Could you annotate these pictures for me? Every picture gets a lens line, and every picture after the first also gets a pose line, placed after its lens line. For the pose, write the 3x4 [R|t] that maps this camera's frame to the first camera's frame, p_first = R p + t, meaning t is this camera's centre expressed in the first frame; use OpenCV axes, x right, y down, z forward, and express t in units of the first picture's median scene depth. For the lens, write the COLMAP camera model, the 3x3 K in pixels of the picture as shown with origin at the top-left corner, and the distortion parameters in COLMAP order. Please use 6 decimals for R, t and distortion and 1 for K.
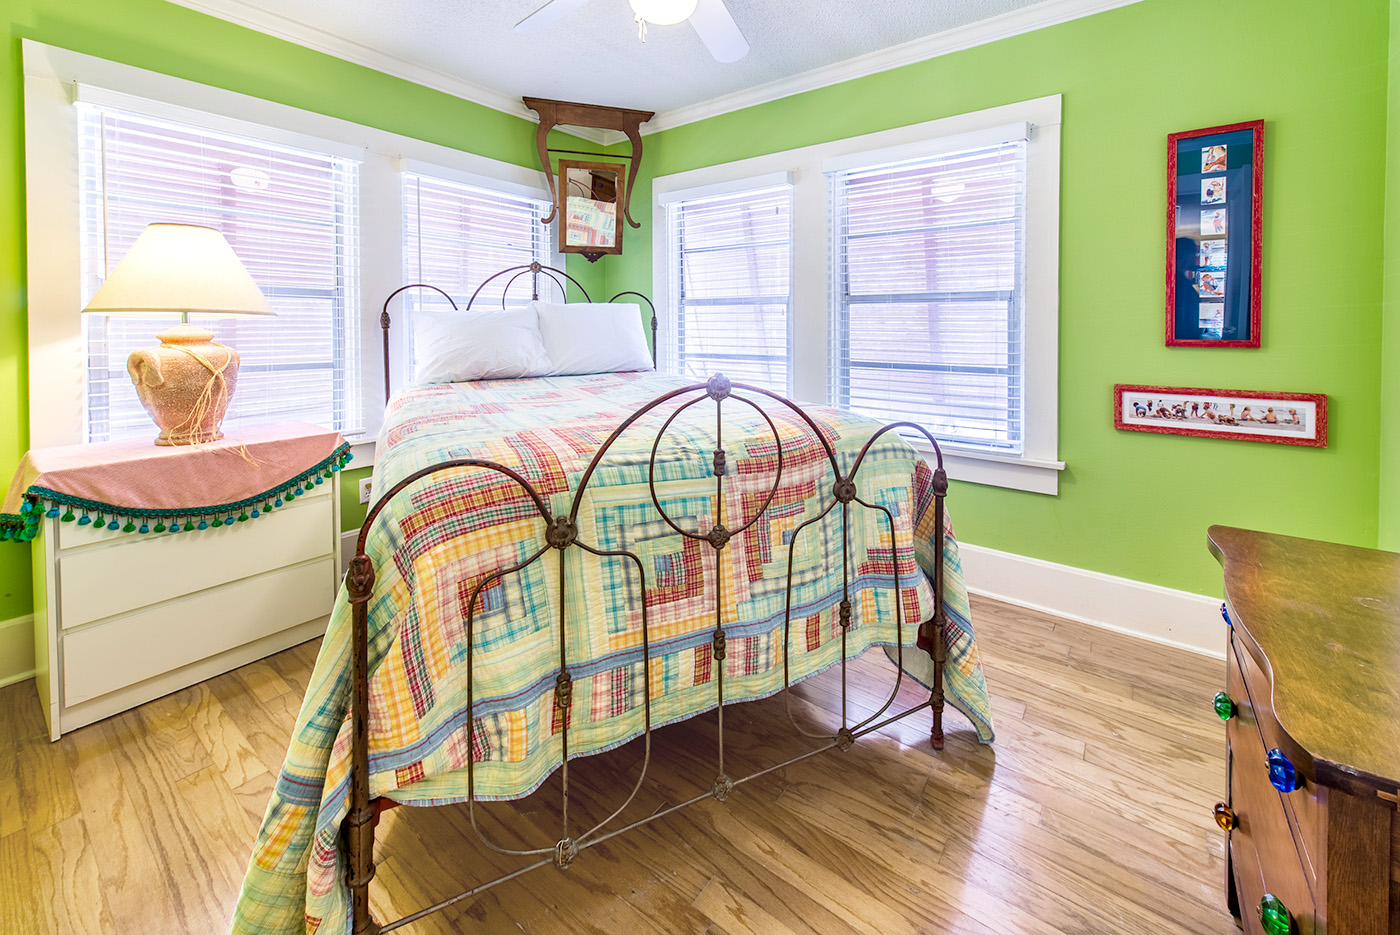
lens RADIAL K [[563.7, 0, 700.0], [0, 563.7, 467.5], [0, 0, 1]] dist [-0.000512, -0.000197]
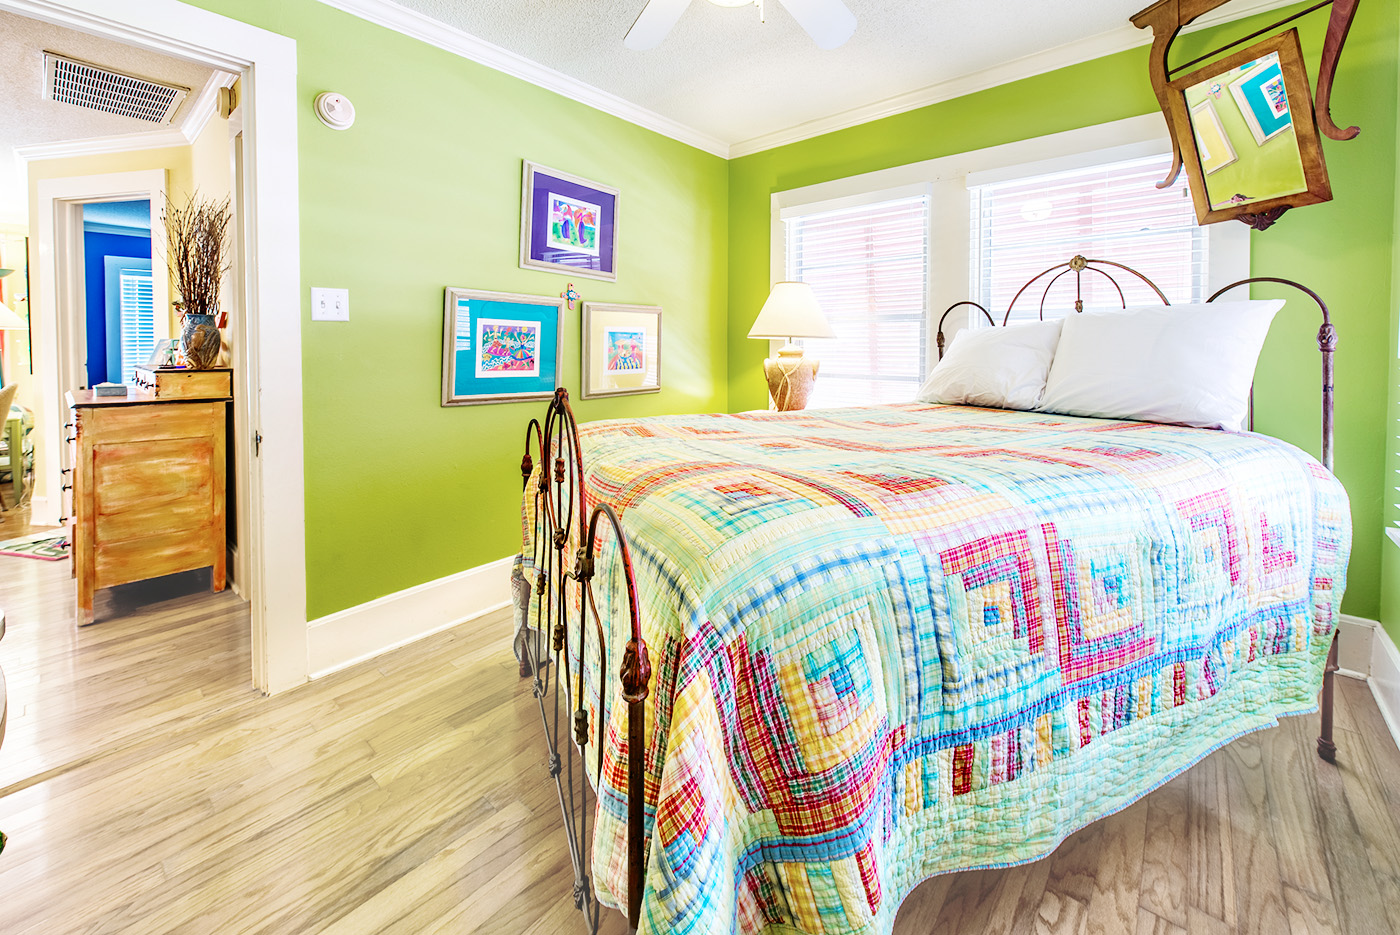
lens RADIAL K [[563.7, 0, 700.0], [0, 563.7, 467.5], [0, 0, 1]] dist [-0.000512, -0.000197]
pose [[-0.081083, 0.210156, -0.974300, 0.514656], [-0.240536, 0.944500, 0.223746, -0.156678], [0.967248, 0.252496, -0.026033, 0.629677]]
